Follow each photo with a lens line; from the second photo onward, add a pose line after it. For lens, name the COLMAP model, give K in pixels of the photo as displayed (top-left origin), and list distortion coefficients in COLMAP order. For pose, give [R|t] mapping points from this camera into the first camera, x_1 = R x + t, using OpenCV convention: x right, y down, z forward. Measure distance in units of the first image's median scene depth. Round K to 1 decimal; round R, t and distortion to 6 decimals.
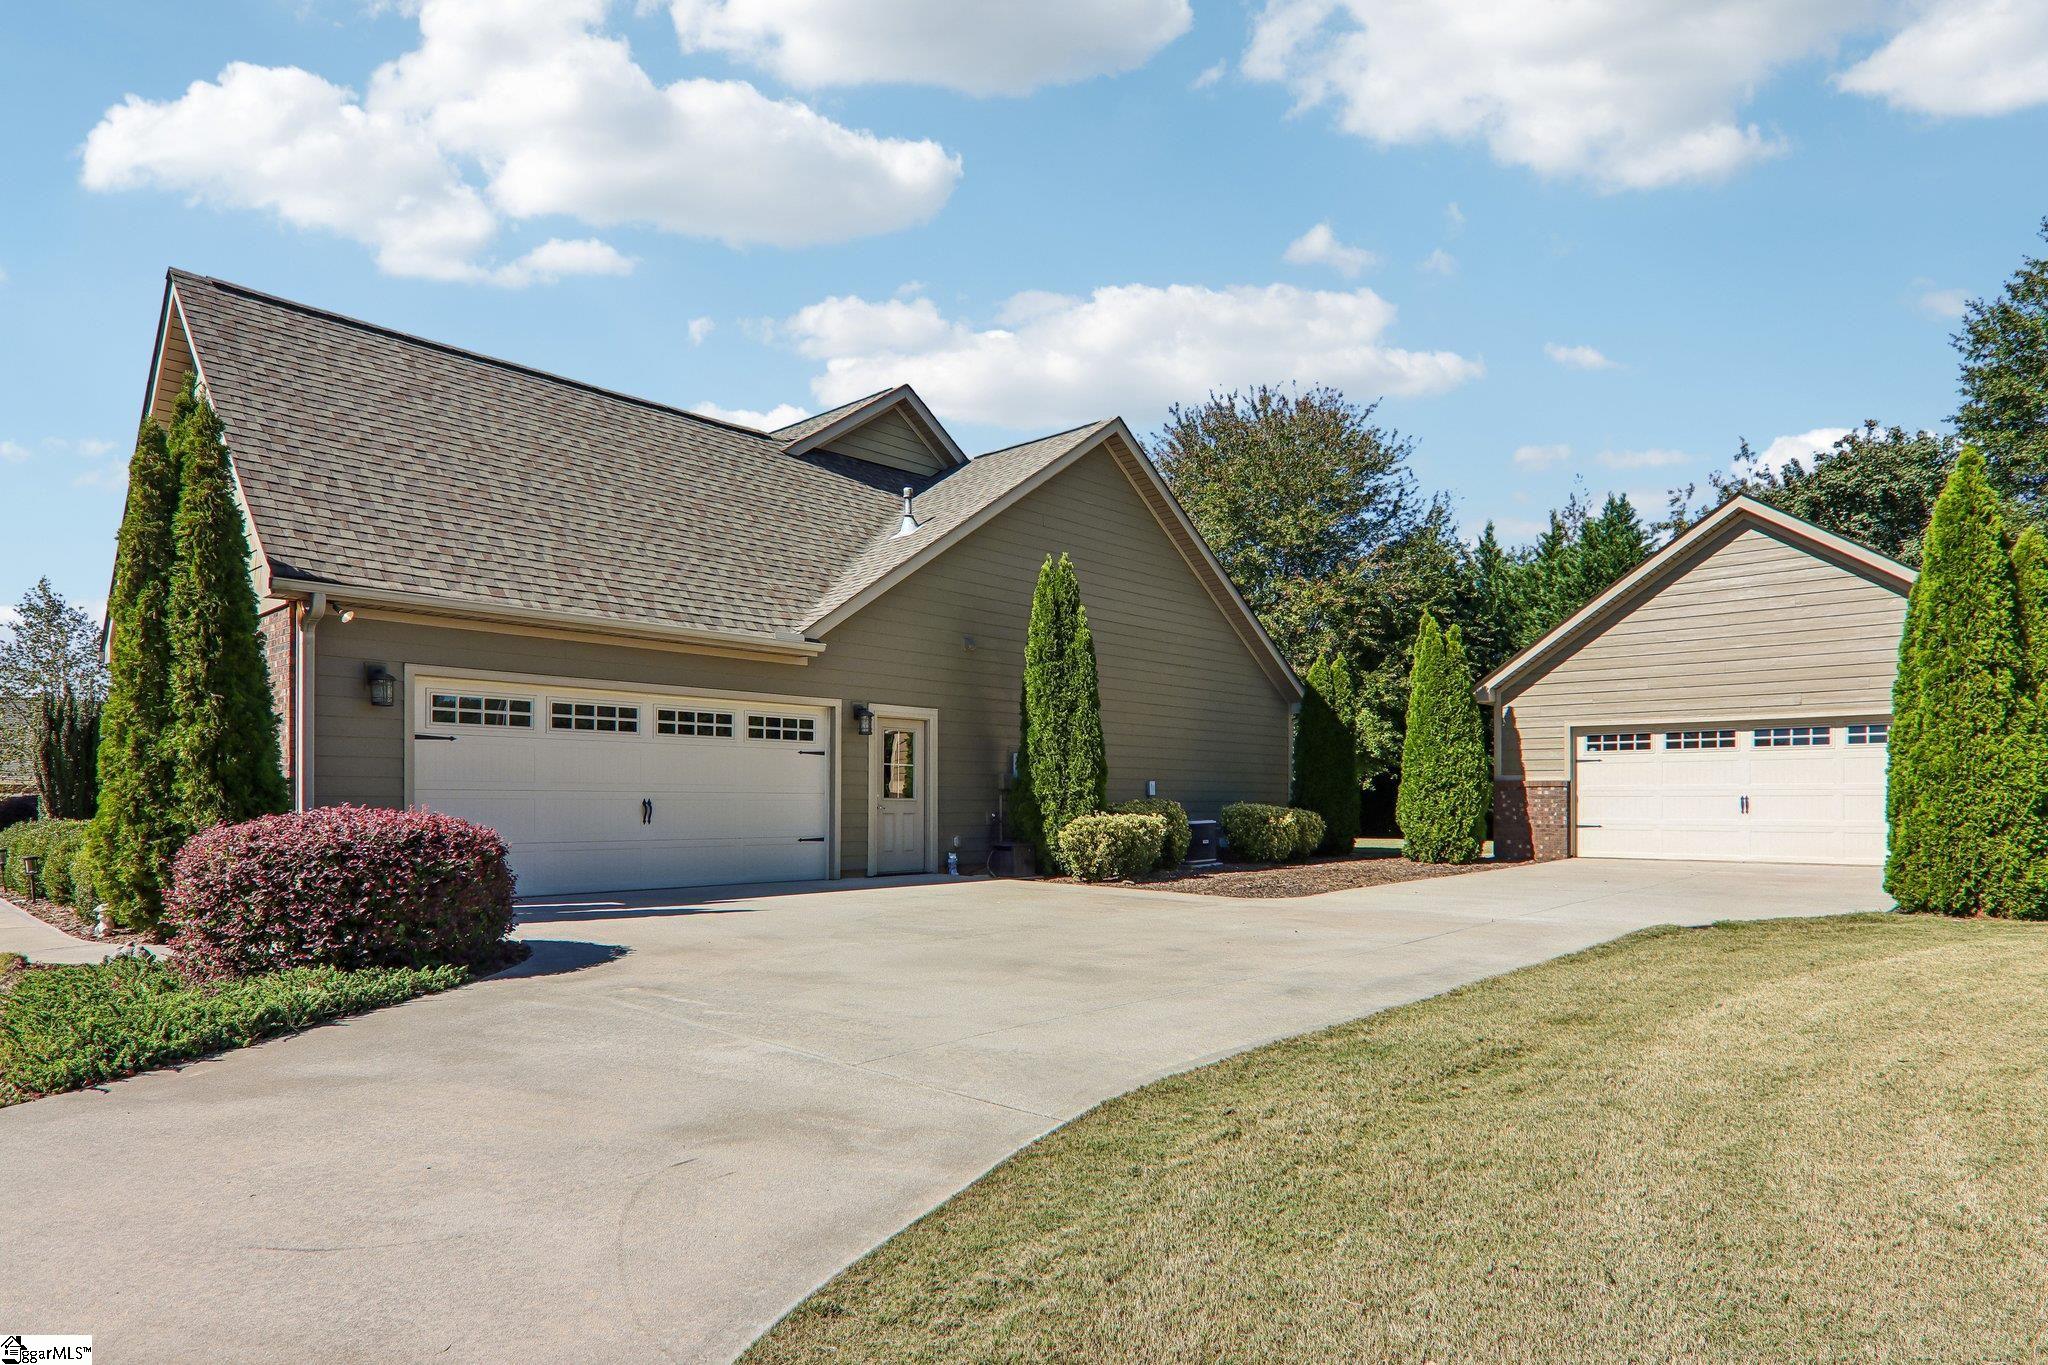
lens RADIAL K [[1162.9, 0, 1031.7], [0, 1162.9, 800.0], [0, 0, 1]] dist [0.004007, -0.015663]
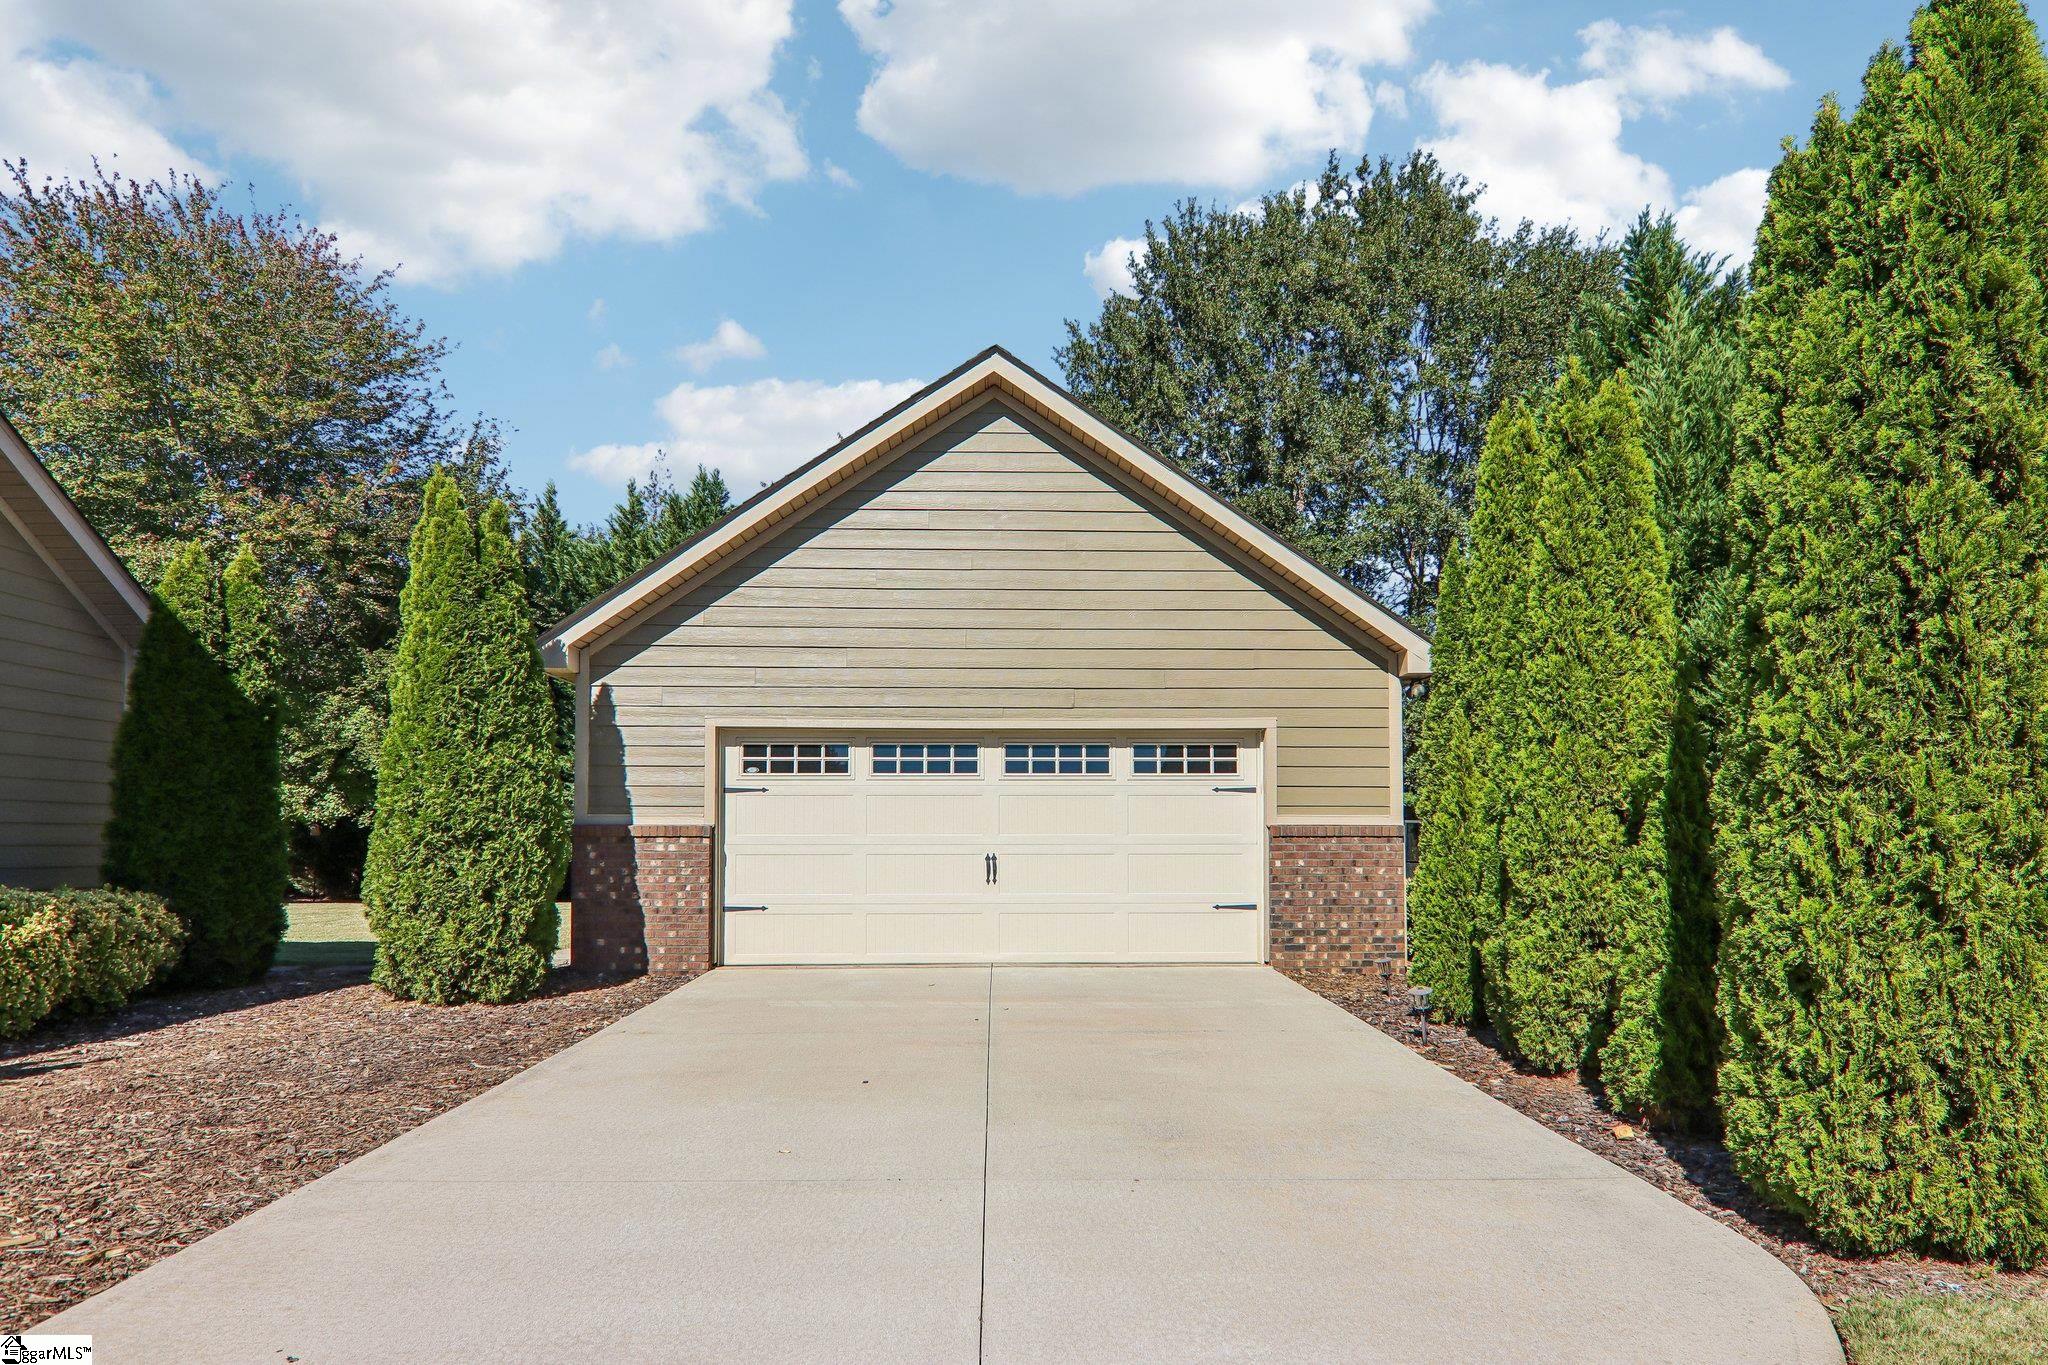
lens RADIAL K [[1162.9, 0, 1031.7], [0, 1162.9, 800.0], [0, 0, 1]] dist [0.004007, -0.015663]
pose [[0.714721, 0.019369, 0.699141, 0.190900], [-0.001202, 0.999649, -0.026467, -0.014647], [-0.699408, 0.018076, 0.714494, 0.514320]]
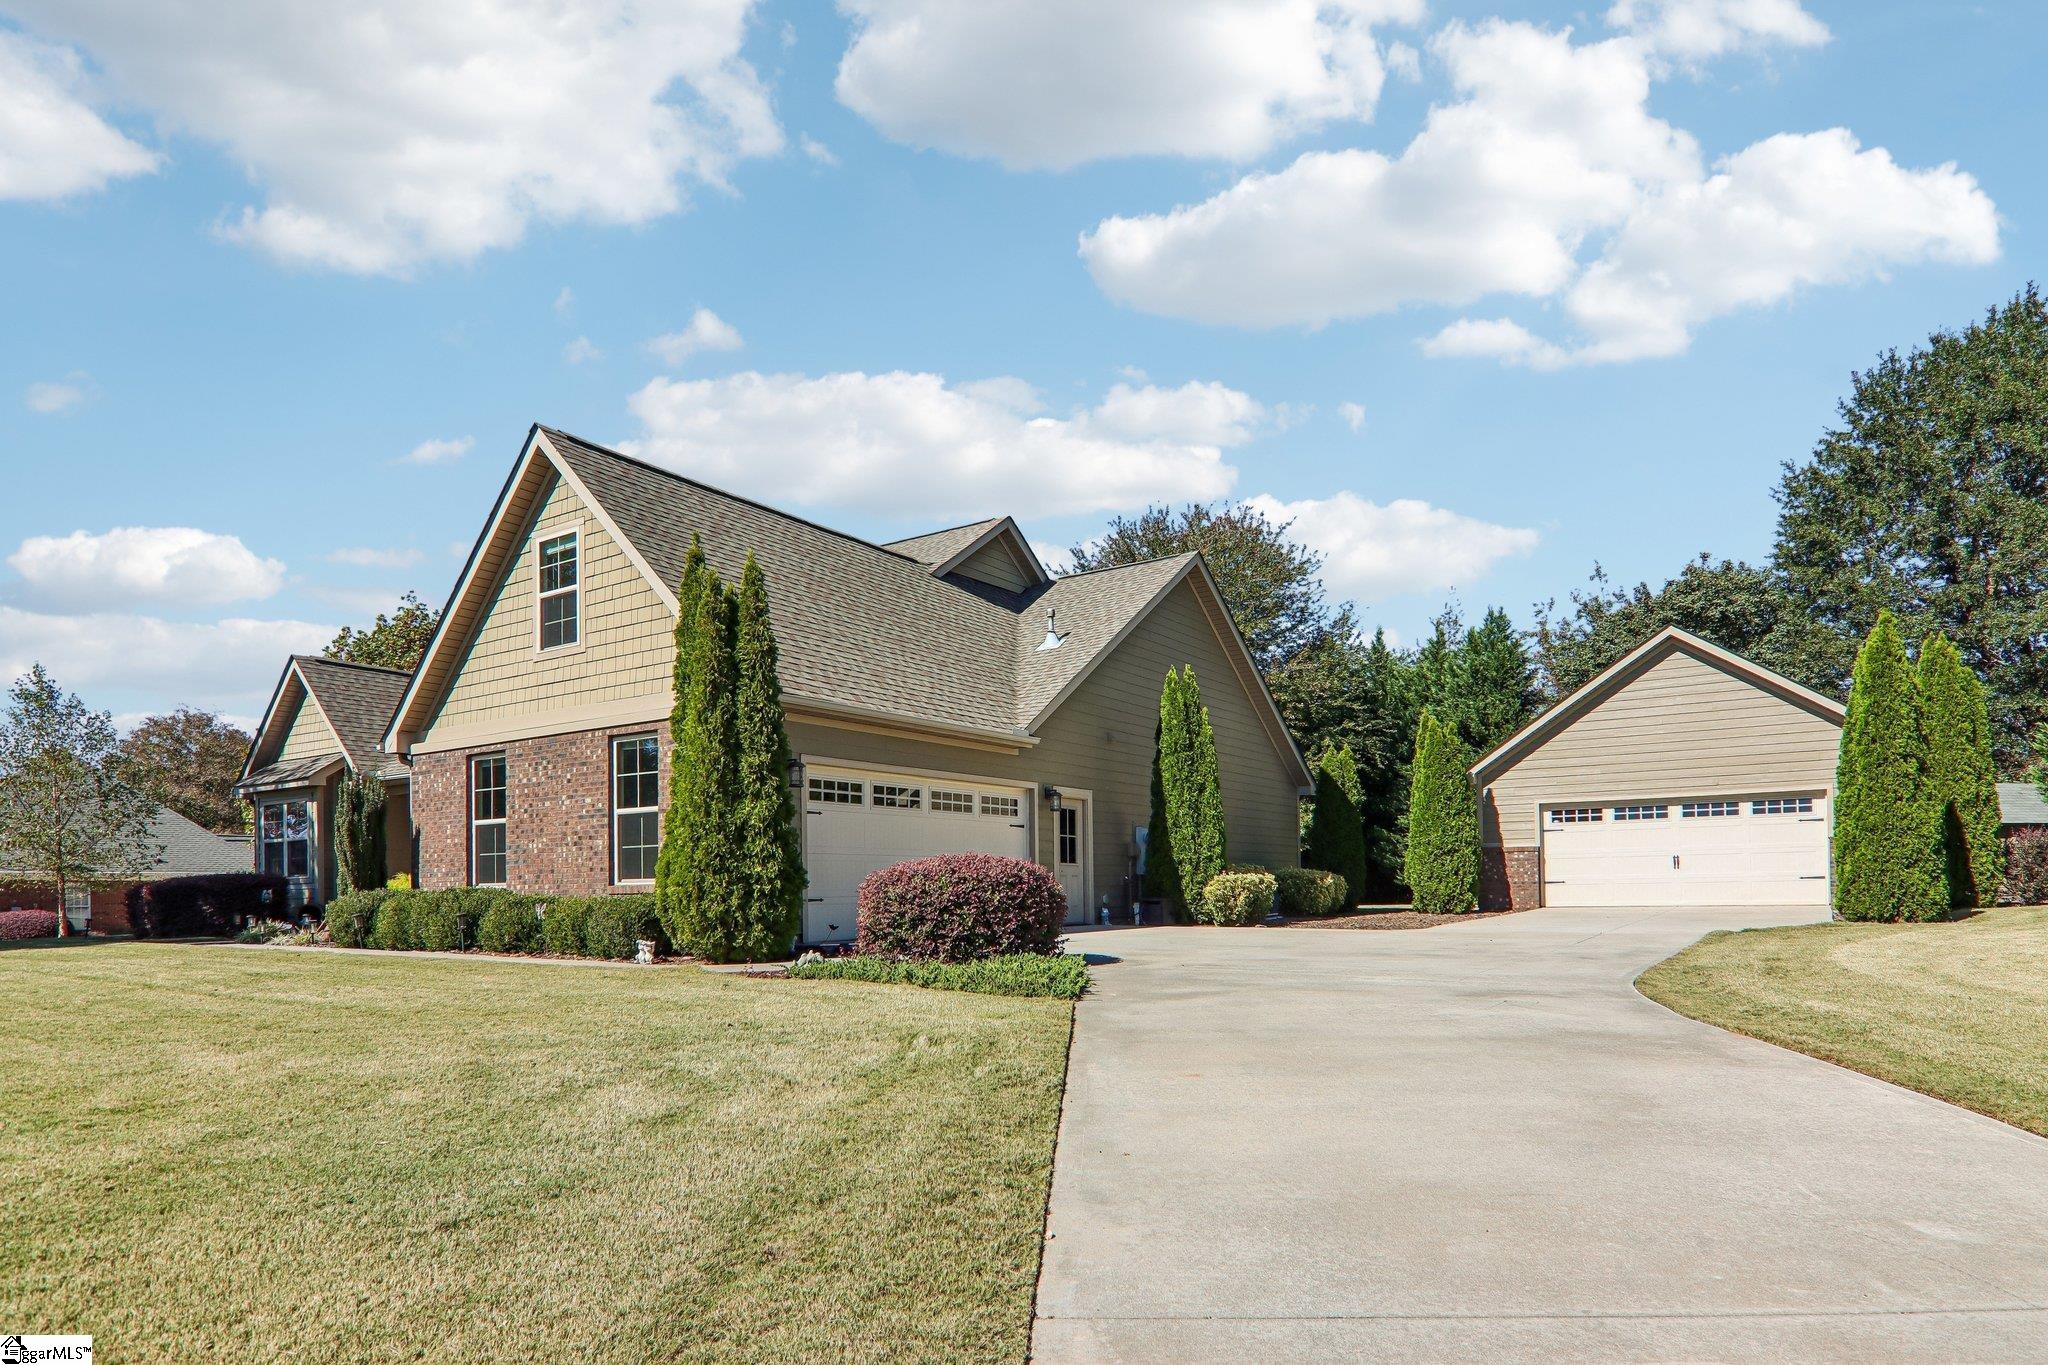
lens RADIAL K [[1177.3, 0, 1024.3], [0, 1177.3, 877.8], [0, 0, 1]] dist [0.001531, -0.016157]
pose [[0.988736, -0.015237, 0.148893, -0.284650], [0.016715, 0.999823, -0.008674, 0.019499], [-0.148734, 0.011065, 0.988815, -0.181464]]
